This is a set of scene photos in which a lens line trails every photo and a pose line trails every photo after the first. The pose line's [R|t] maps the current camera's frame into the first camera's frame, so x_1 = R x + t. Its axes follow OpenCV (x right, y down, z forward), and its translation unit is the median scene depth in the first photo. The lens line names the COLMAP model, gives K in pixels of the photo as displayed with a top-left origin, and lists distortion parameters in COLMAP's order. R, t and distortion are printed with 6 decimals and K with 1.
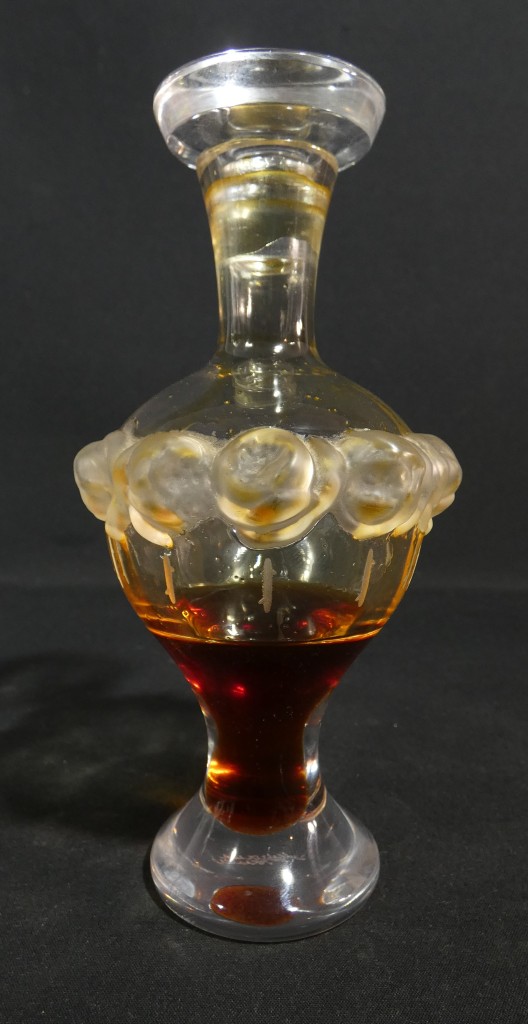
lens RADIAL K [[738.5, 0, 264.4], [0, 738.5, 532.9], [0, 0, 1]] dist [-0.003791, 0.000640]
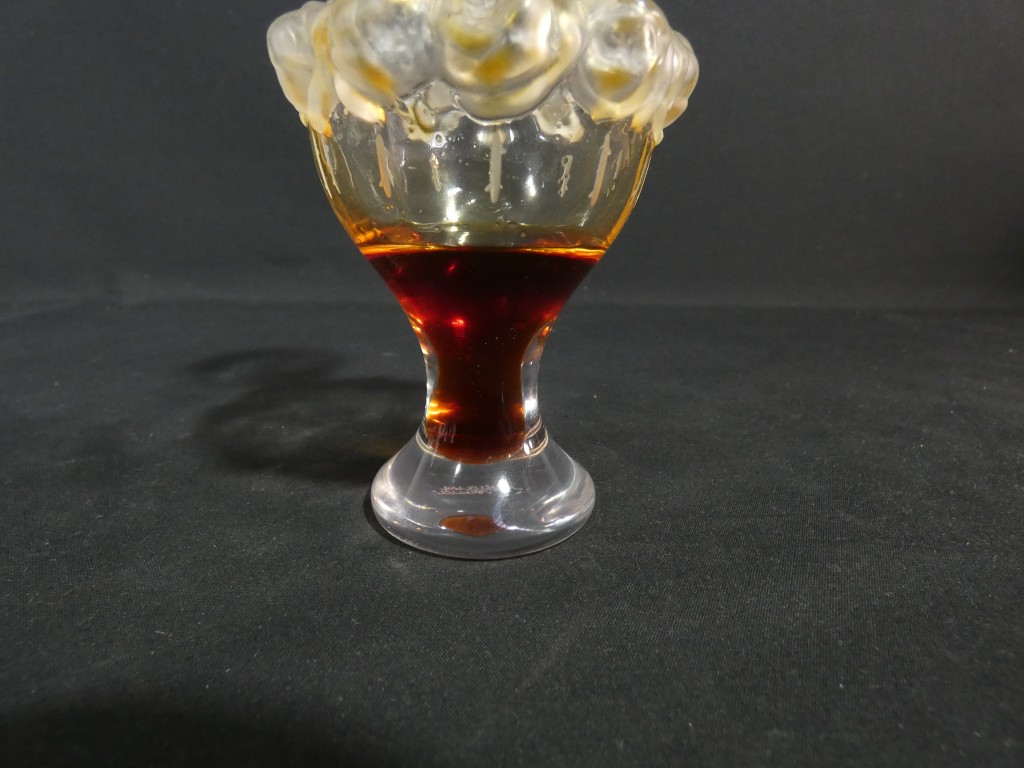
lens RADIAL K [[612.5, 0, 516.1], [0, 612.5, 381.8], [0, 0, 1]] dist [0.035291, -0.032785]
pose [[0.995918, -0.009232, 0.089787, -0.035742], [-0.003039, 0.990762, 0.135580, 0.202036], [-0.090209, -0.135300, 0.986690, 0.201202]]
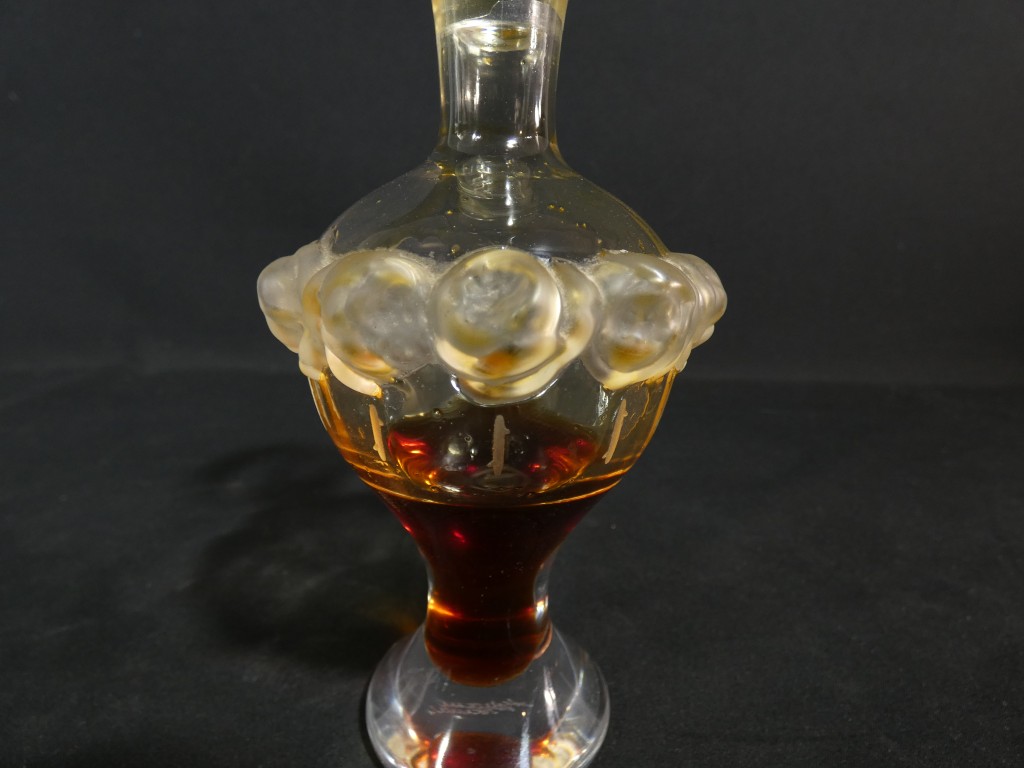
lens RADIAL K [[612.5, 0, 516.1], [0, 612.5, 381.8], [0, 0, 1]] dist [0.035291, -0.032785]
pose [[0.998598, 0.008560, 0.052234, -0.010981], [-0.014548, 0.993217, 0.115363, -0.068391], [-0.050893, -0.115961, 0.991949, 0.301540]]
